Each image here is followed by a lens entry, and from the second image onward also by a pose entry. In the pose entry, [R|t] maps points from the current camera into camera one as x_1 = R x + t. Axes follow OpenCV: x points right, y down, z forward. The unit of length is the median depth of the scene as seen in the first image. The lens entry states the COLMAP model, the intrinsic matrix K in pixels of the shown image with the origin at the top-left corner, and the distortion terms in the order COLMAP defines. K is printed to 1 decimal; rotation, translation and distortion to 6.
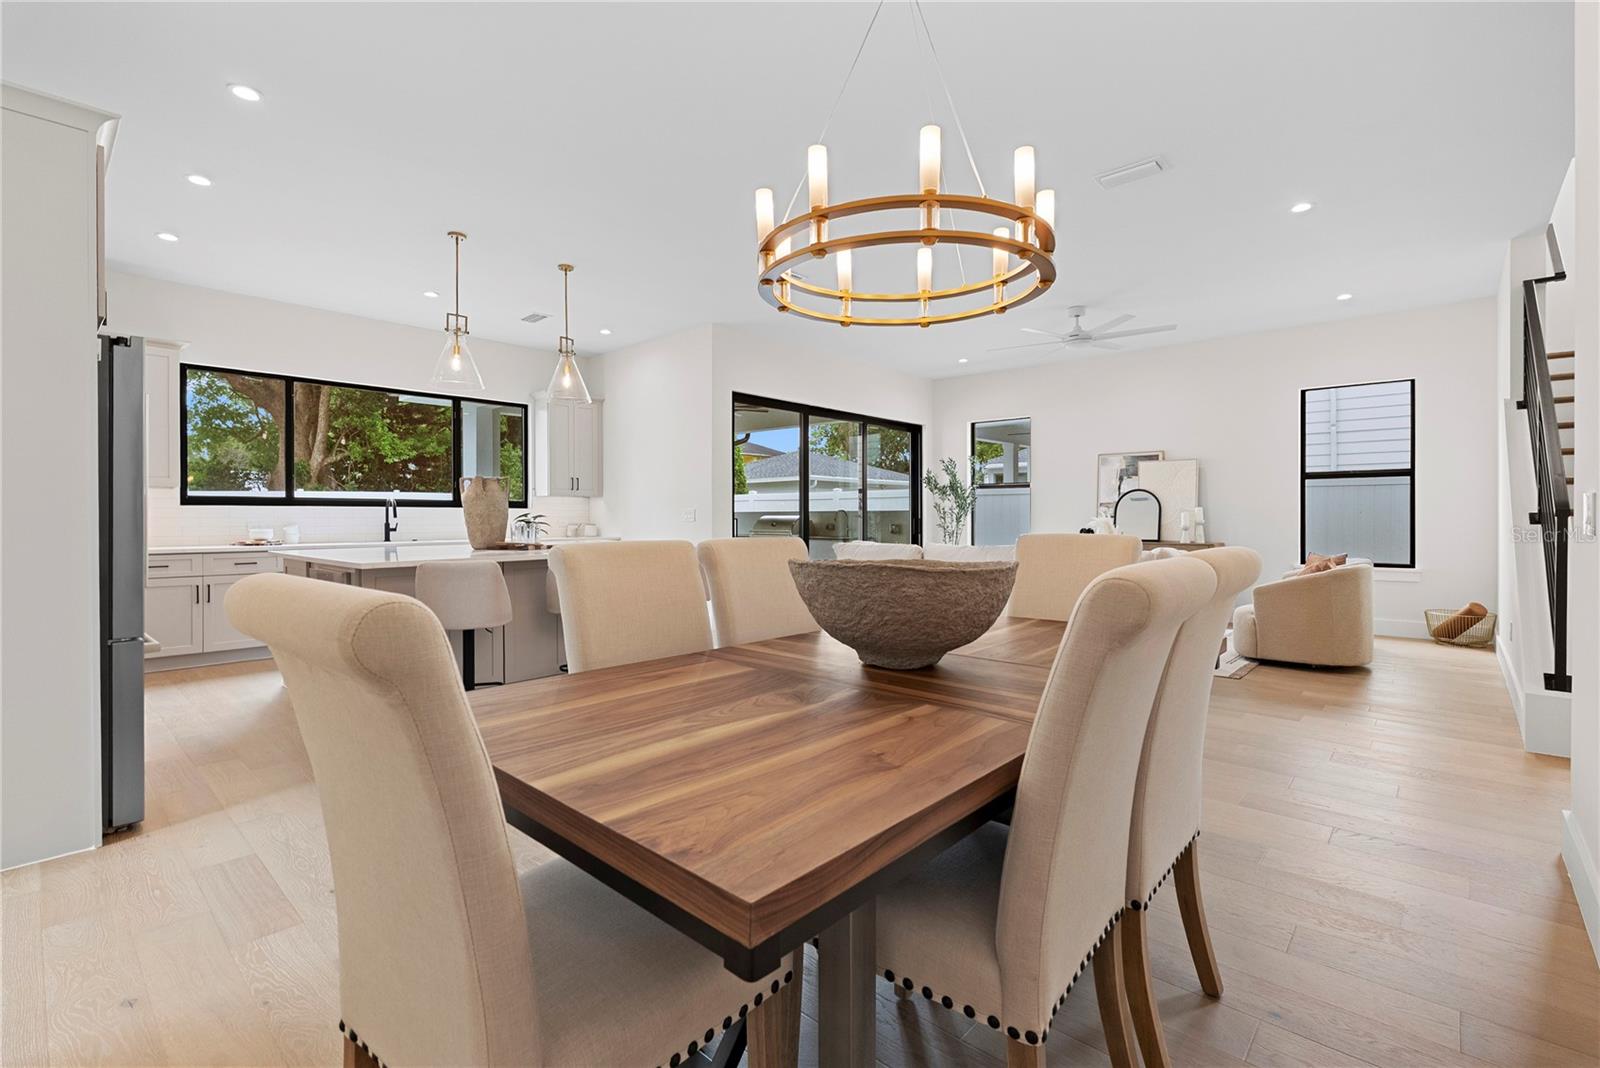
lens RADIAL K [[709.2, 0, 799.4], [0, 709.2, 524.4], [0, 0, 1]] dist [0.004462, 0.000366]
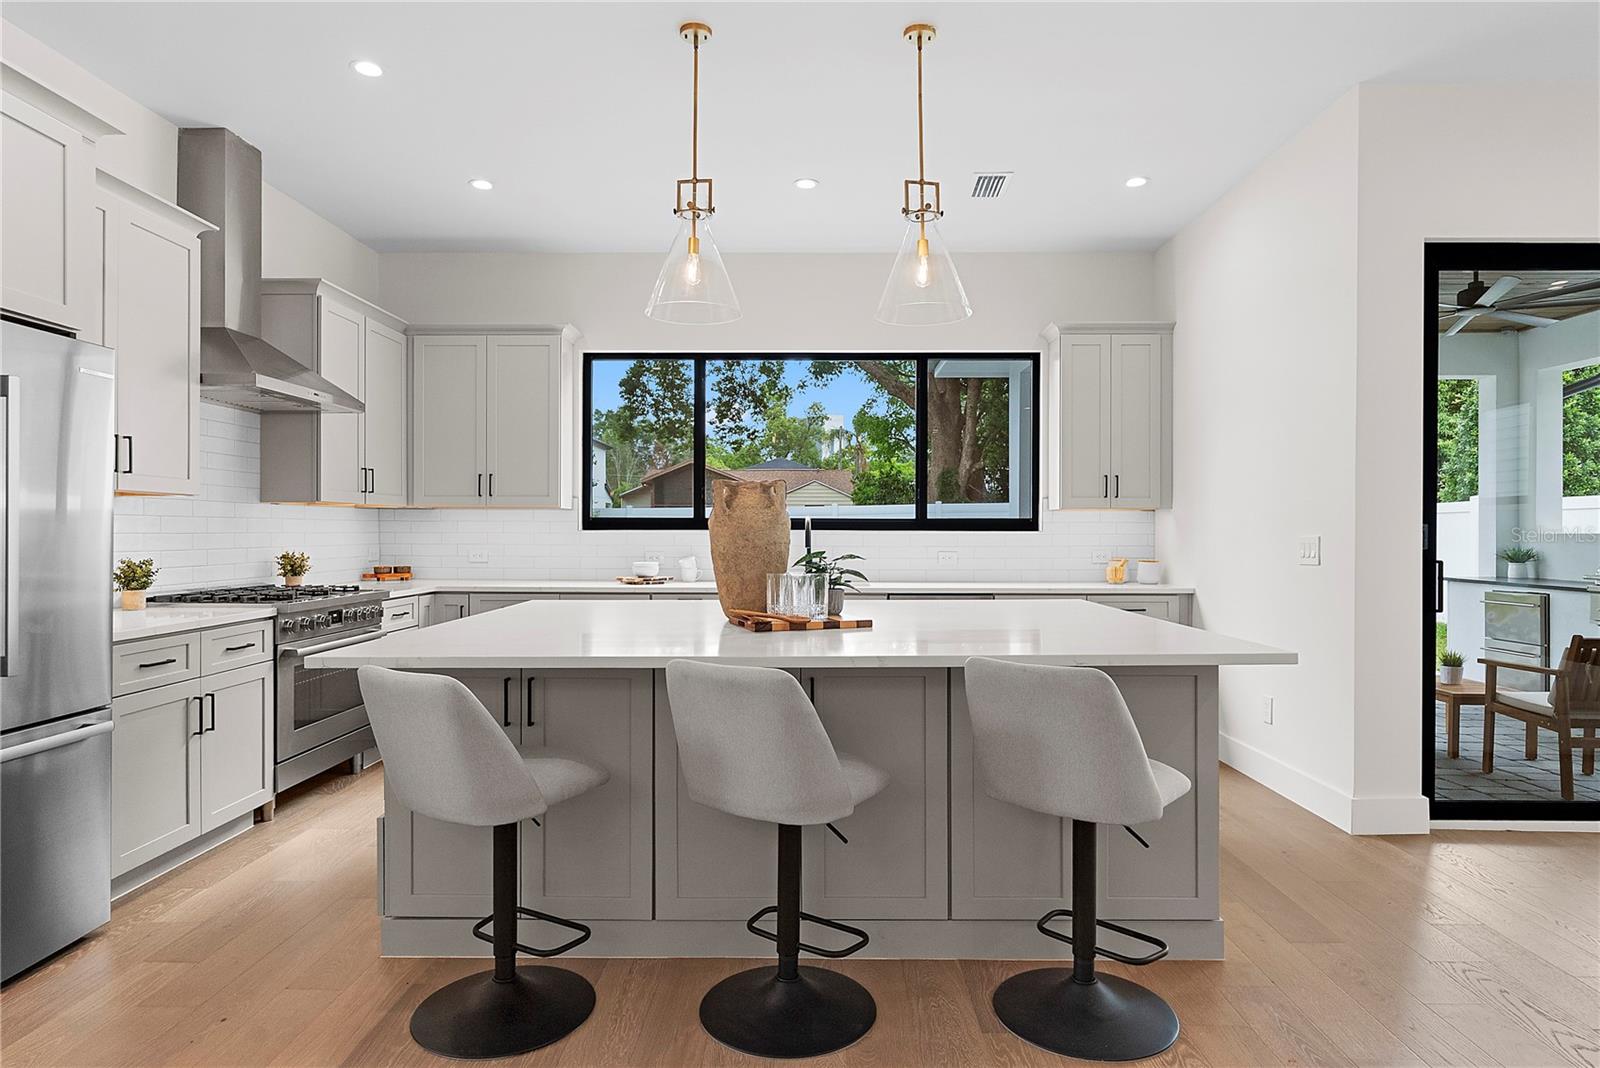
lens RADIAL K [[925.7, 0, 803.2], [0, 925.7, 533.5], [0, 0, 1]] dist [0.001927, -0.000545]
pose [[0.665602, 0.005588, -0.746286, 0.056453], [-0.011204, 0.999934, -0.002506, -0.016550], [0.746223, 0.010029, 0.665621, 0.357521]]
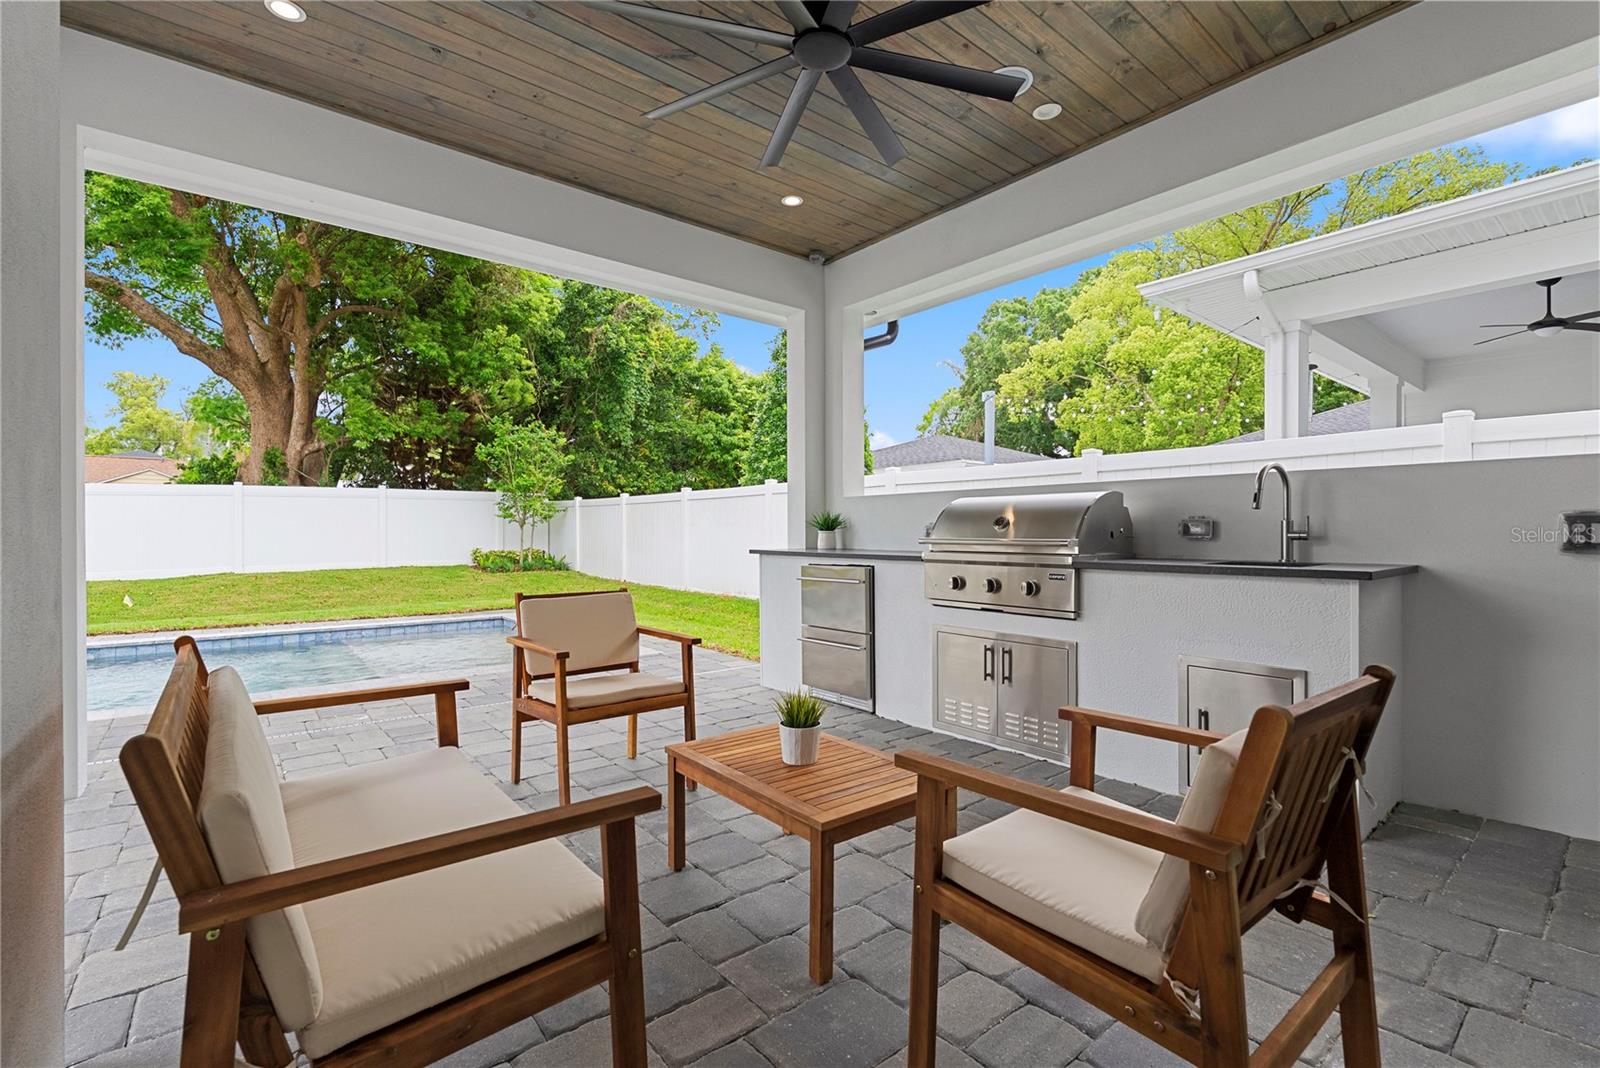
lens RADIAL K [[709.2, 0, 809.7], [0, 709.2, 541.2], [0, 0, 1]] dist [0.004462, 0.000366]
pose [[0.991138, 0.006356, -0.132685, -0.109949], [-0.006285, 0.999980, 0.000953, 0.013540], [0.132689, -0.000110, 0.991158, 0.970554]]
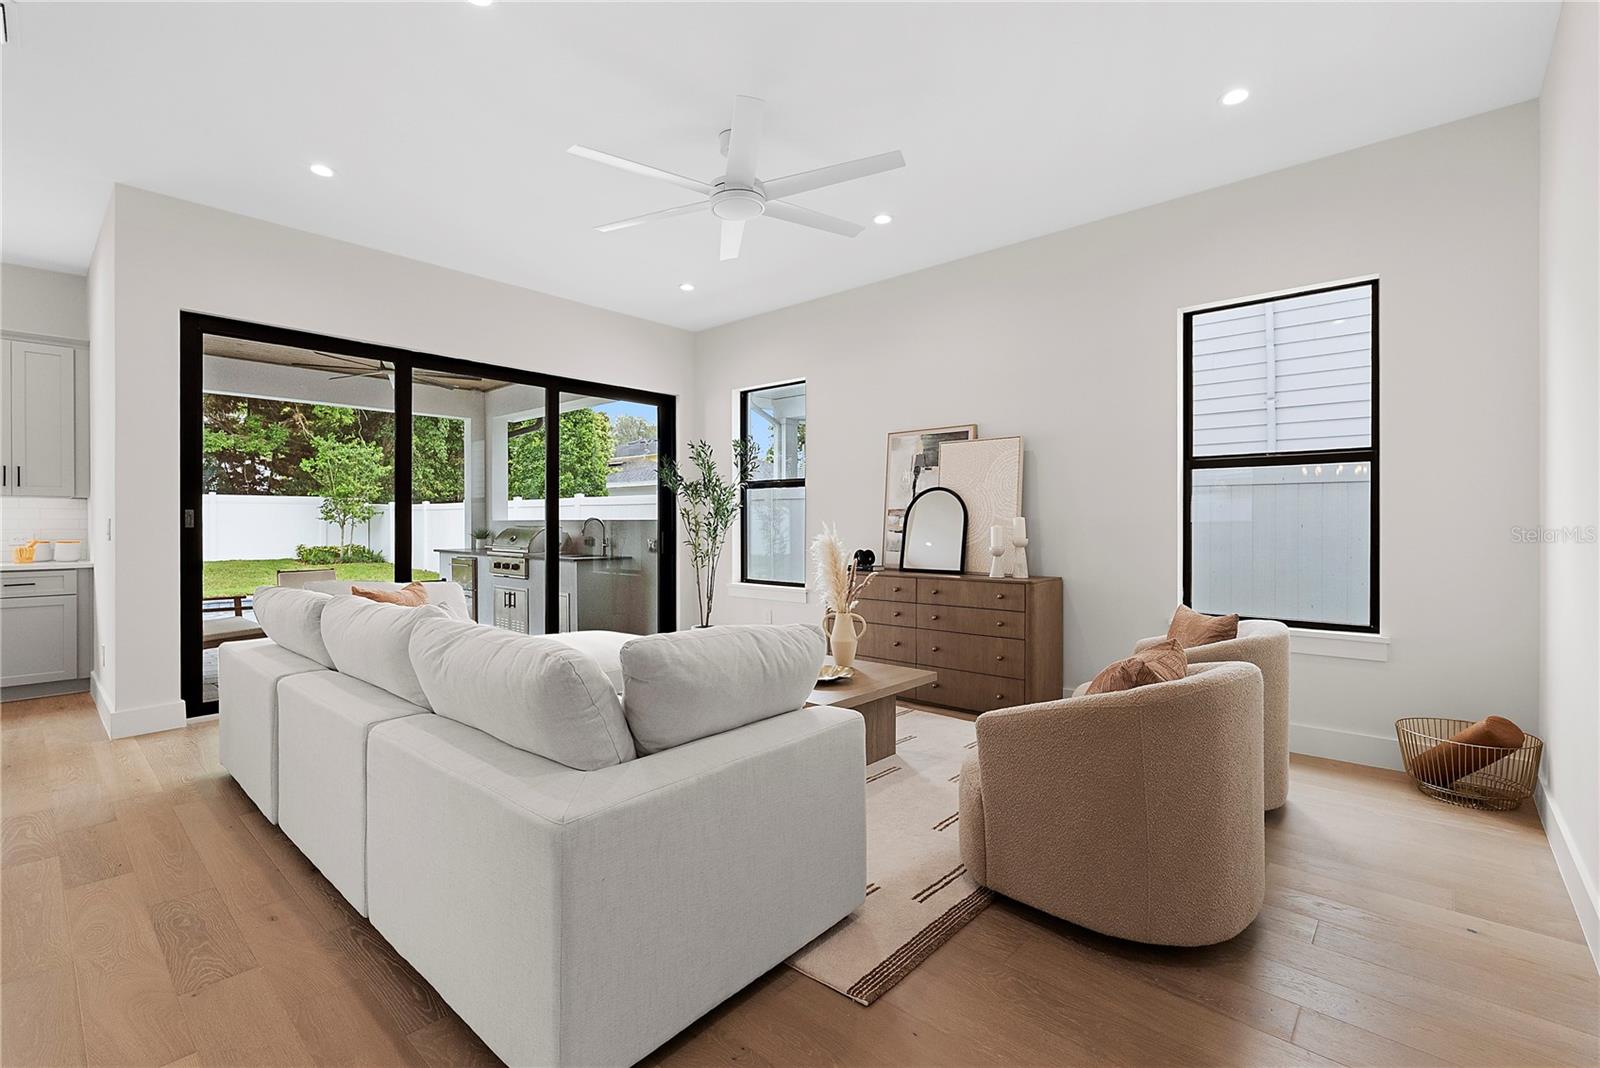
lens RADIAL K [[709.2, 0, 796.6], [0, 709.2, 525.6], [0, 0, 1]] dist [0.004462, 0.000366]
pose [[0.999909, 0.002551, 0.013258, 0.347221], [-0.002465, 0.999976, -0.006530, -0.012219], [-0.013275, 0.006497, 0.999891, 0.389438]]
